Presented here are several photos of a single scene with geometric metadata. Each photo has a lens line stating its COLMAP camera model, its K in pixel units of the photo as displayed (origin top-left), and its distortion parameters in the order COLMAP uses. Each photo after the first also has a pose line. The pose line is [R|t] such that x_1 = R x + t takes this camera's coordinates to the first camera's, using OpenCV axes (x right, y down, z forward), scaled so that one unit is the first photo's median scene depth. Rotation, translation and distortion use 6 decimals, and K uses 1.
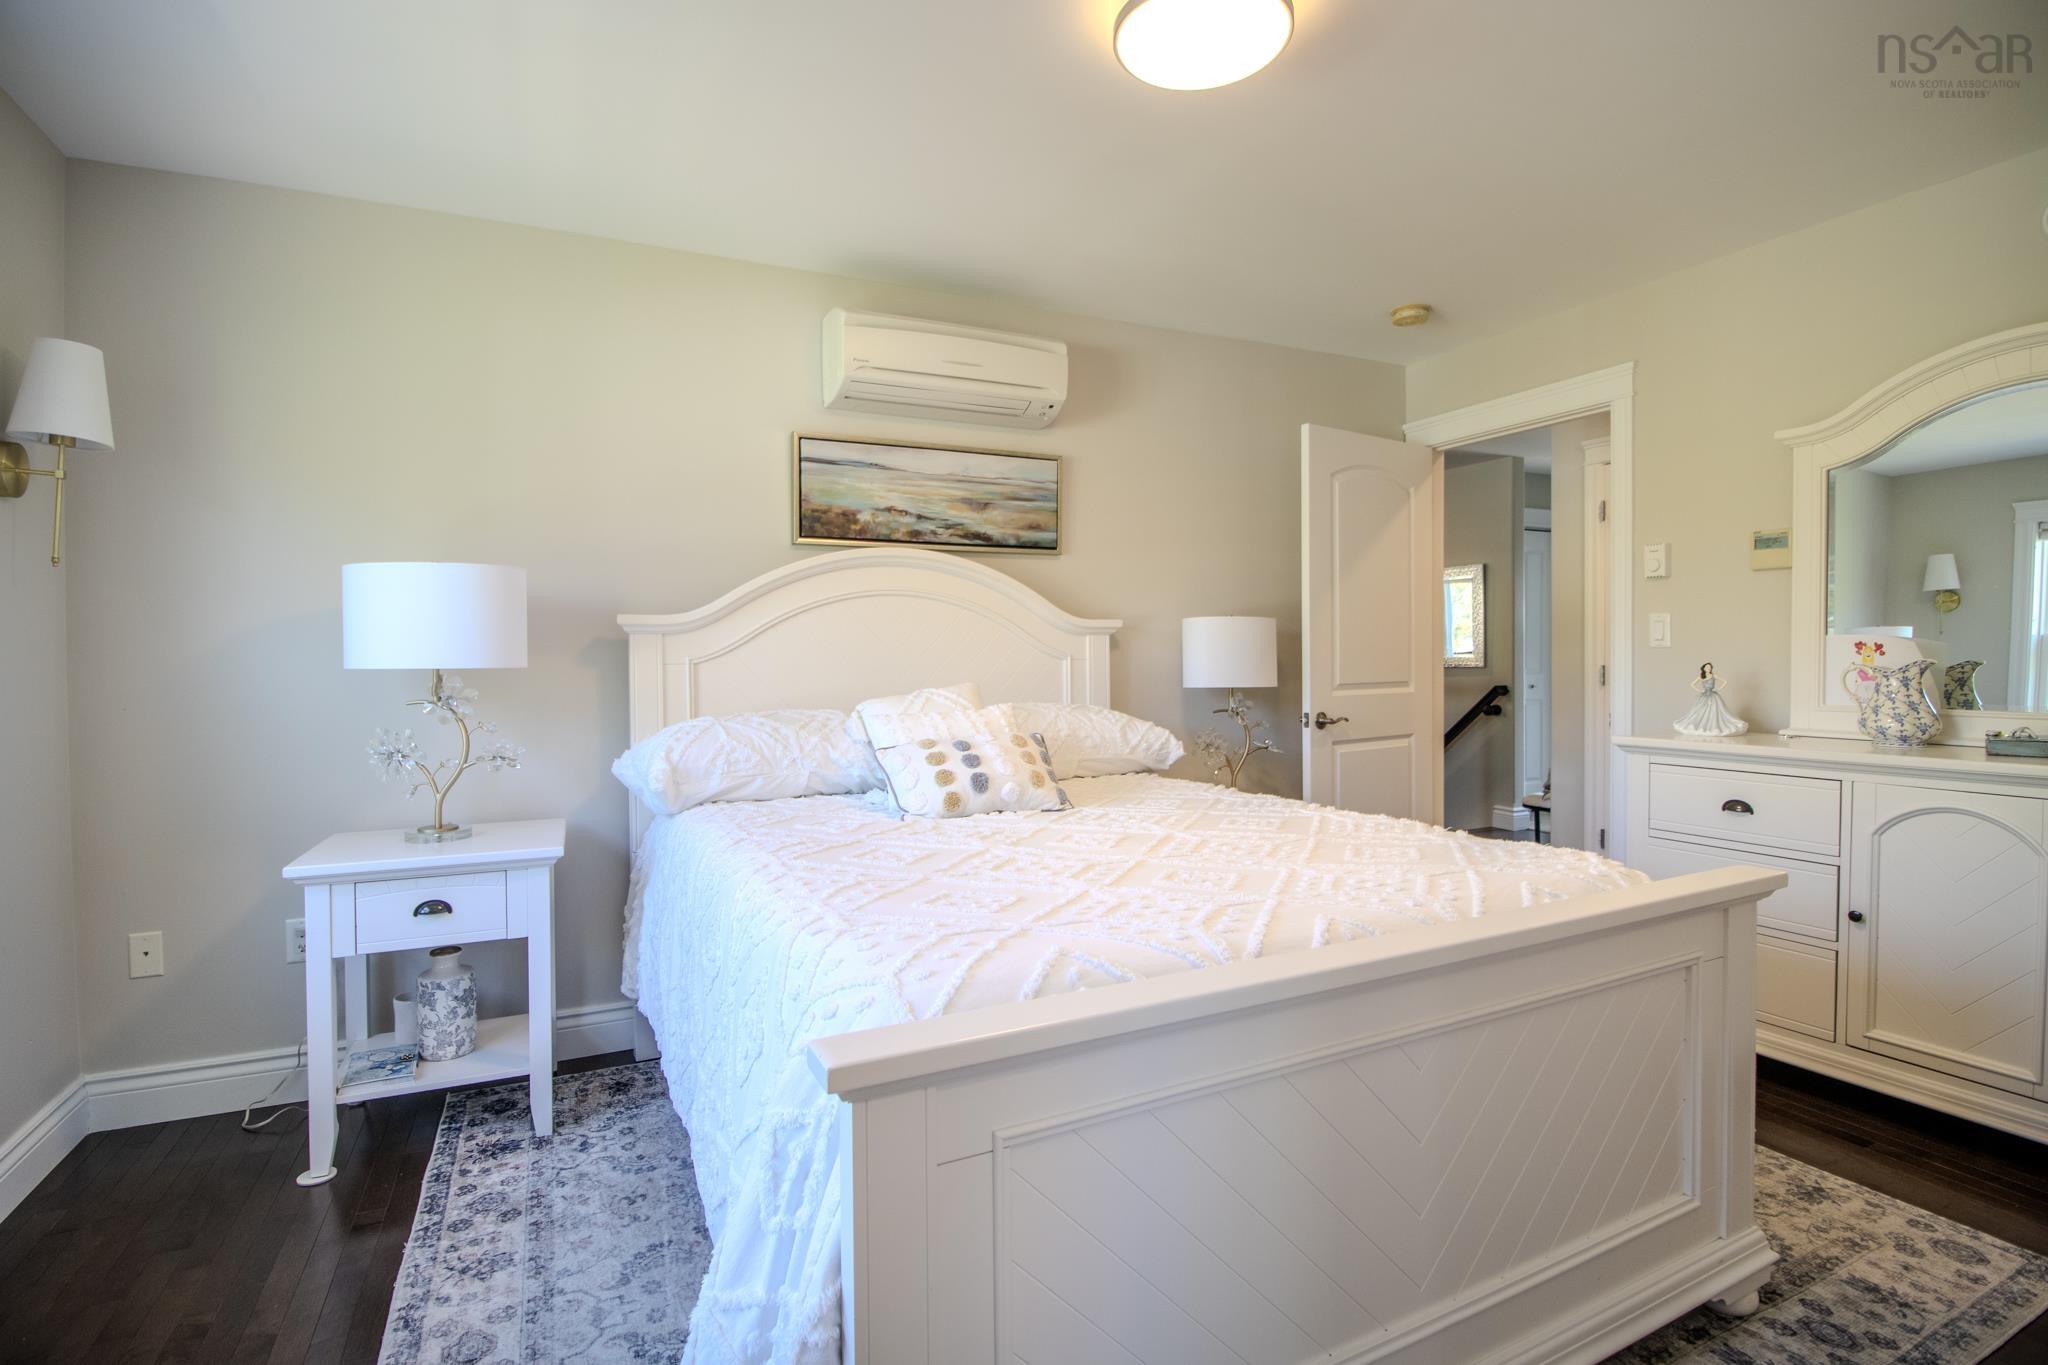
lens RADIAL K [[988.8, 0, 1043.4], [0, 988.8, 674.3], [0, 0, 1]] dist [0.015689, -0.004341]
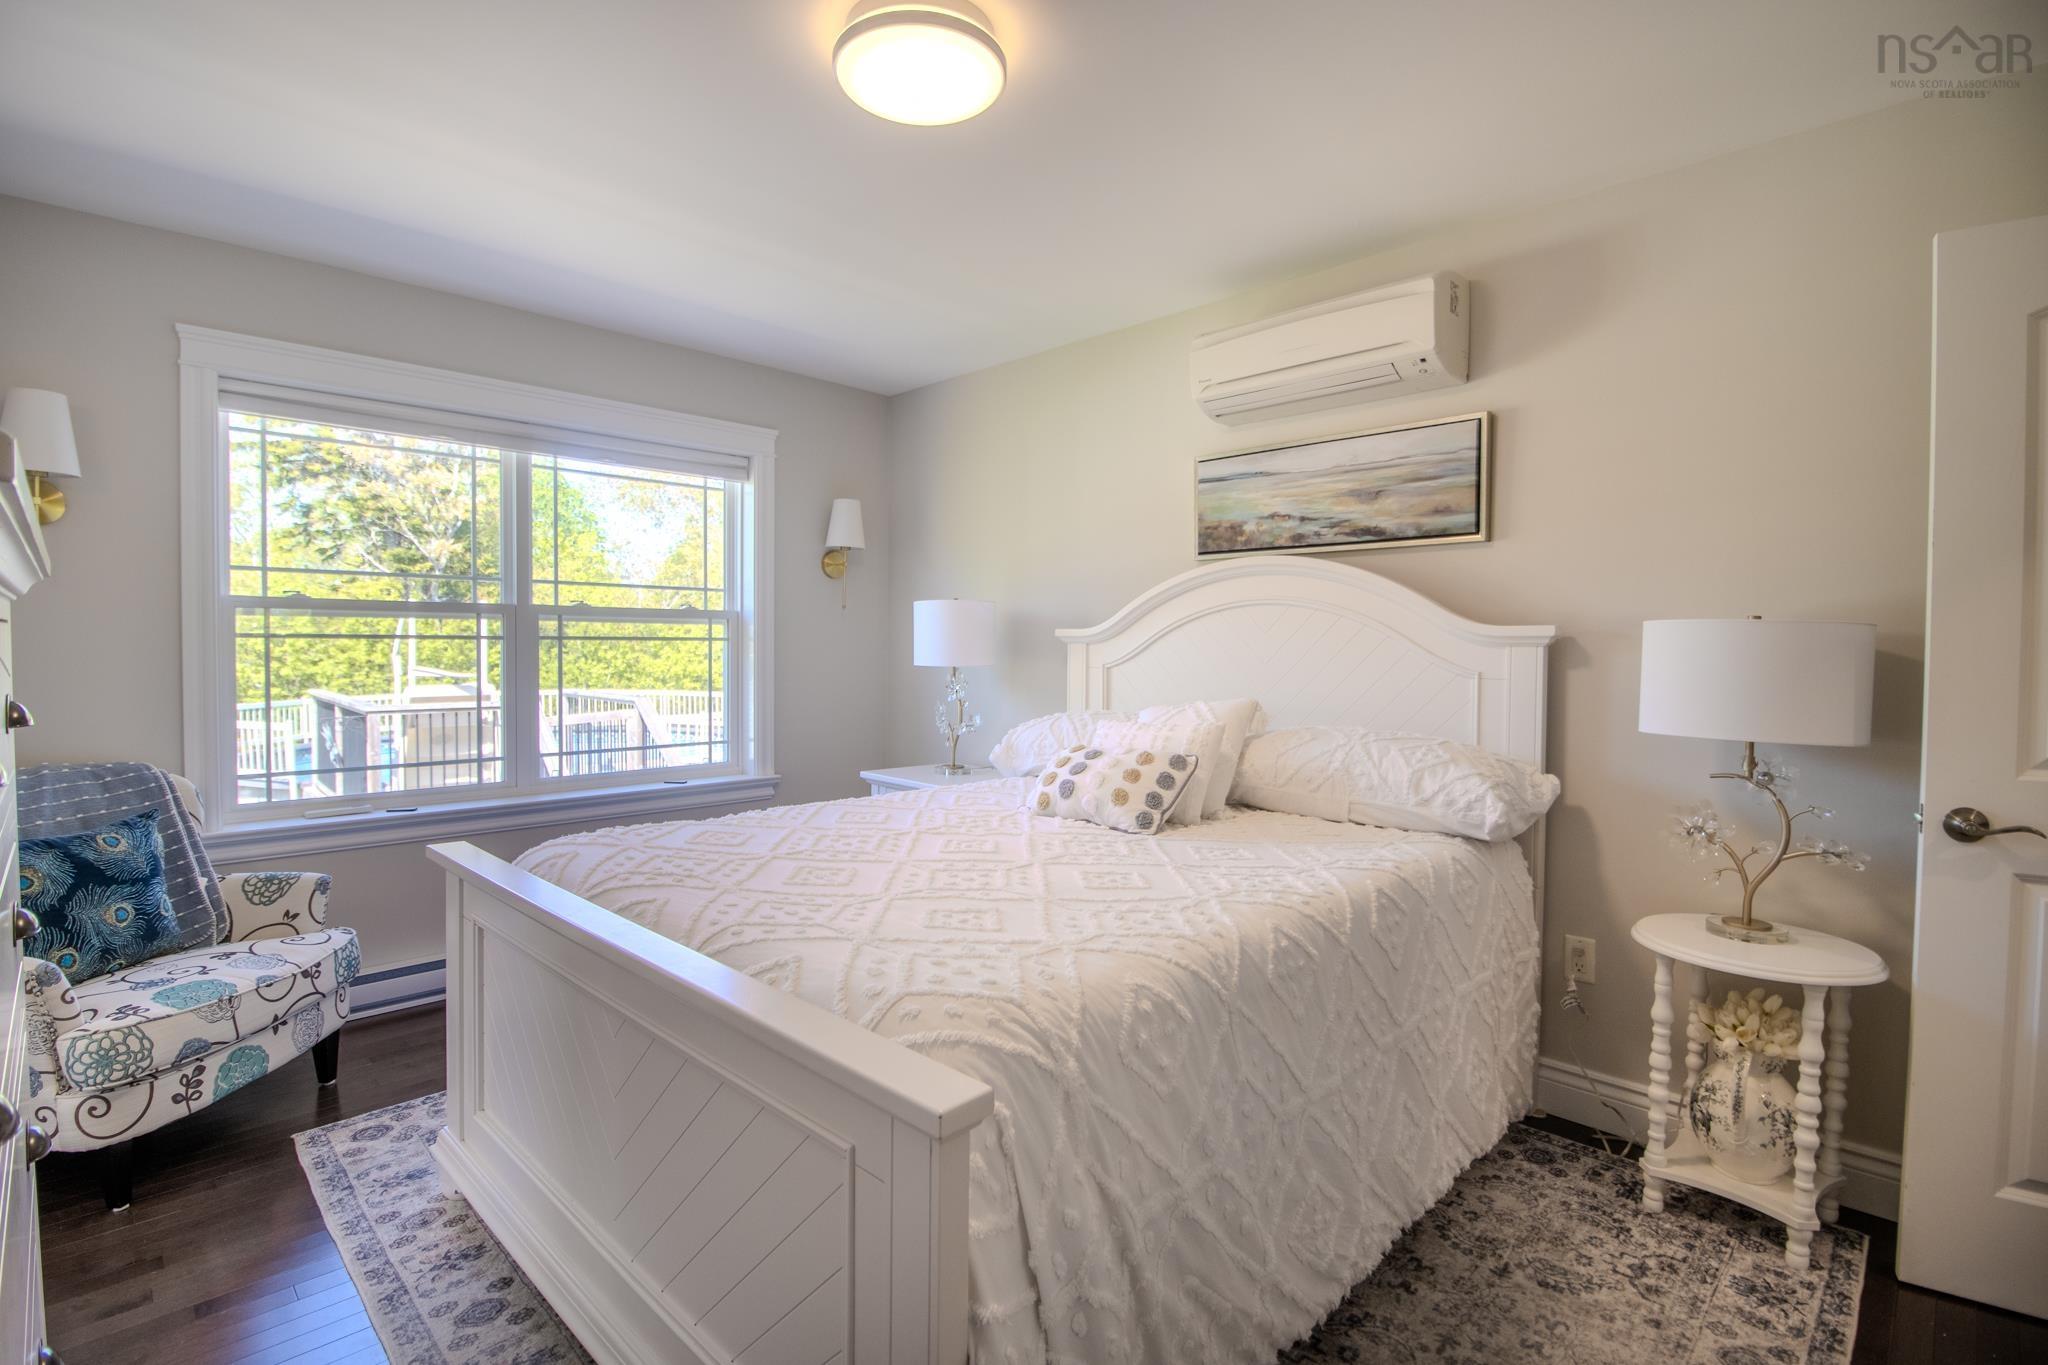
lens RADIAL K [[988.8, 0, 1019.9], [0, 988.8, 655.2], [0, 0, 1]] dist [0.015689, -0.004341]
pose [[0.318824, 0.018832, -0.947627, 0.679767], [-0.031890, 0.999450, 0.009132, -0.030445], [0.947277, 0.027309, 0.319249, 0.450976]]
